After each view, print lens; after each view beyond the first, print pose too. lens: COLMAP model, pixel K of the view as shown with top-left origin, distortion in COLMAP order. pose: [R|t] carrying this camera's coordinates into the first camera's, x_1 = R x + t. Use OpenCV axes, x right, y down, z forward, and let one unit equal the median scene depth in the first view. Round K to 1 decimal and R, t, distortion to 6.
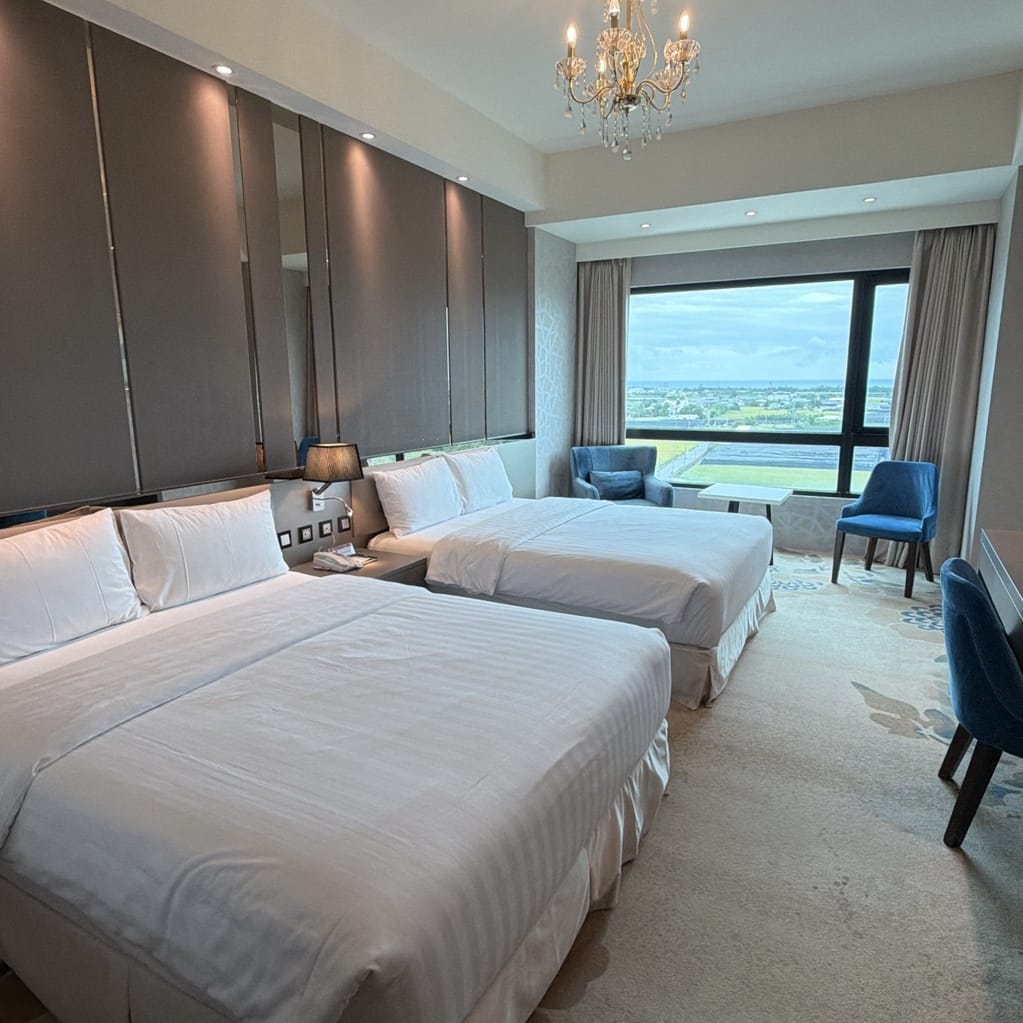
lens RADIAL K [[694.2, 0, 511.5], [0, 694.2, 511.5], [0, 0, 1]] dist [0.002042, 0.000611]
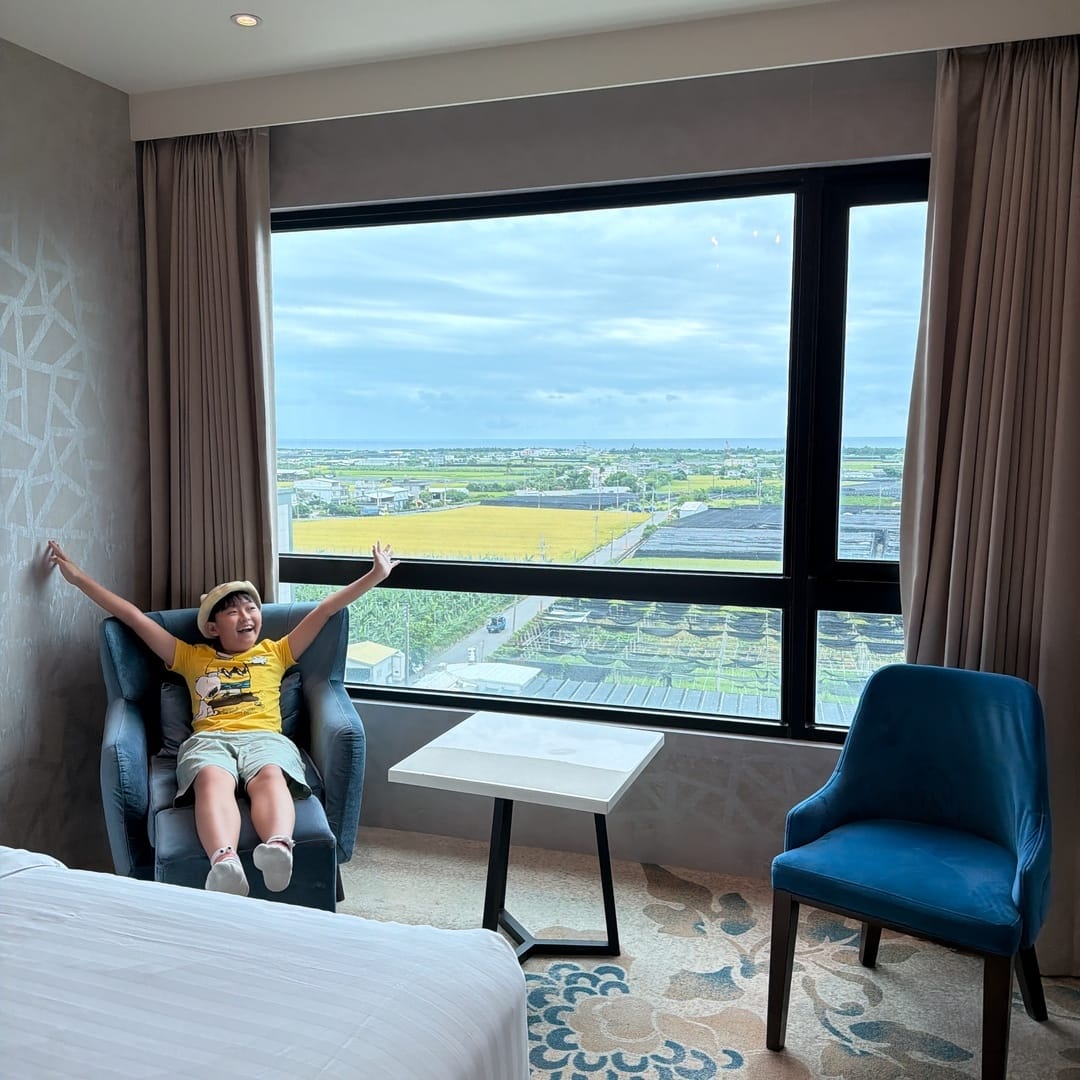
lens RADIAL K [[994.8, 0, 540.0], [0, 994.8, 540.0], [0, 0, 1]] dist [0.142573, -0.225681]
pose [[0.986398, -0.011683, 0.163957, 0.230207], [0.025442, 0.996302, -0.082071, -0.085242], [-0.162392, 0.085126, 0.983048, 0.432423]]
